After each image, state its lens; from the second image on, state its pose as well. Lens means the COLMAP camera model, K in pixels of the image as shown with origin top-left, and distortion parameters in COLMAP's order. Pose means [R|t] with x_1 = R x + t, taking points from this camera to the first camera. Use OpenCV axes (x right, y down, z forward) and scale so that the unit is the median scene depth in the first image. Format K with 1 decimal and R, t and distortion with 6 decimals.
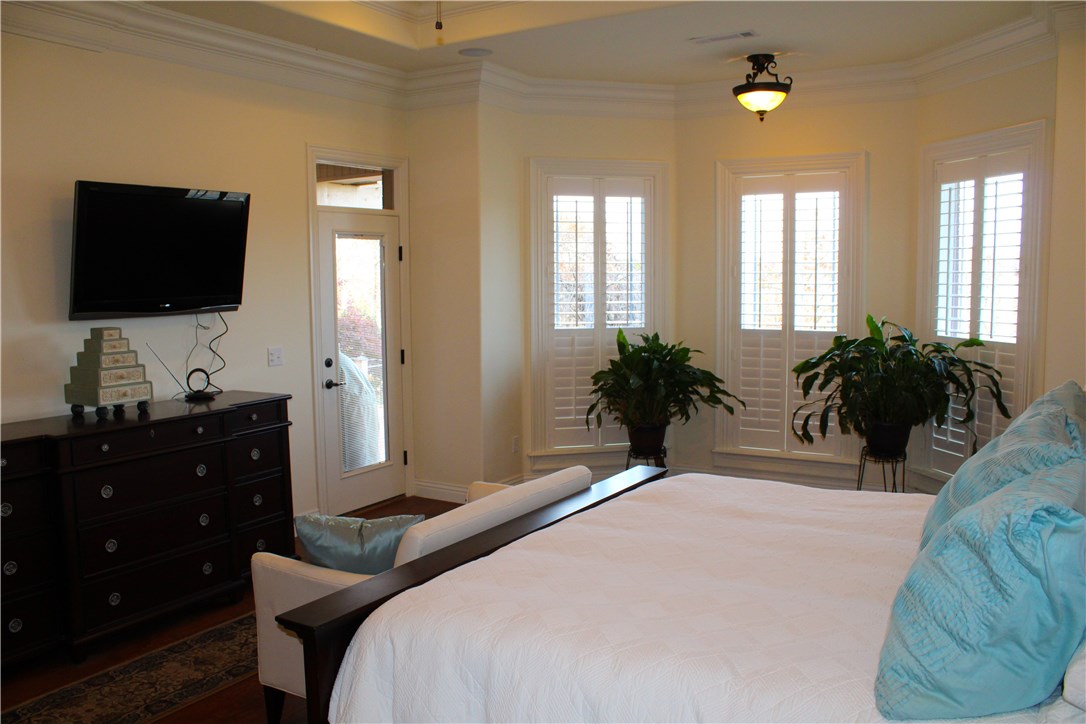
lens RADIAL K [[894.9, 0, 542.9], [0, 894.9, 363.7], [0, 0, 1]] dist [-0.098916, 0.014010]
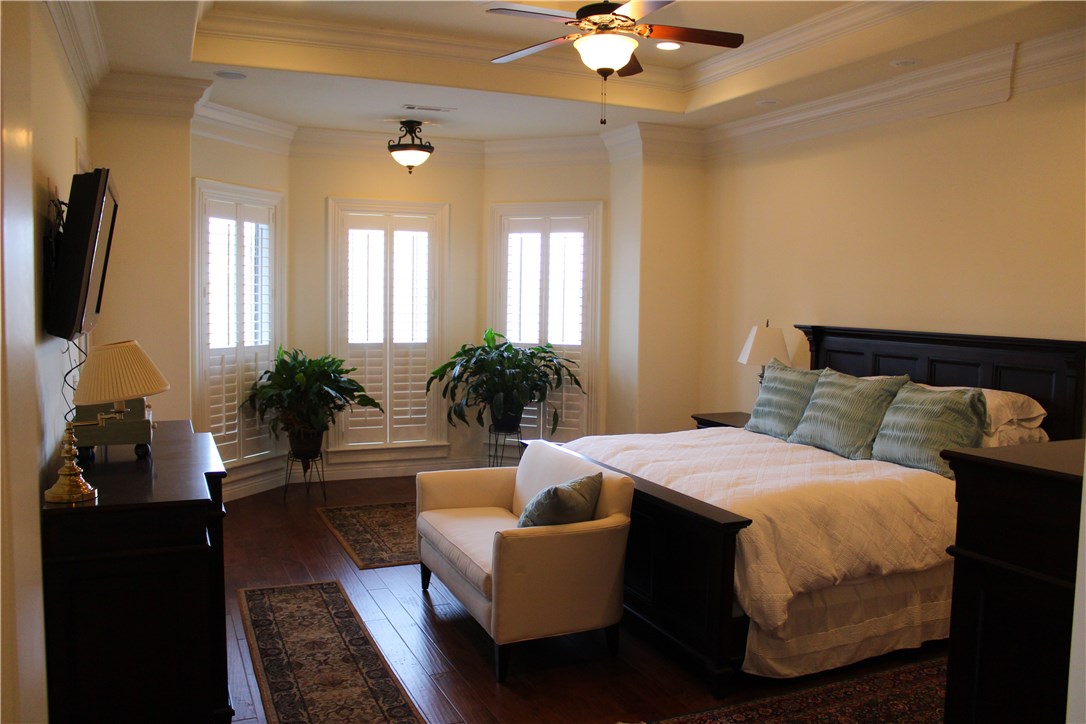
lens RADIAL K [[894.9, 0, 540.7], [0, 894.9, 359.9], [0, 0, 1]] dist [-0.098916, 0.014010]
pose [[0.584466, -0.041350, 0.810364, -0.668053], [0.061586, 0.998081, 0.006510, -0.010553], [-0.809078, 0.046102, 0.585891, 0.131790]]
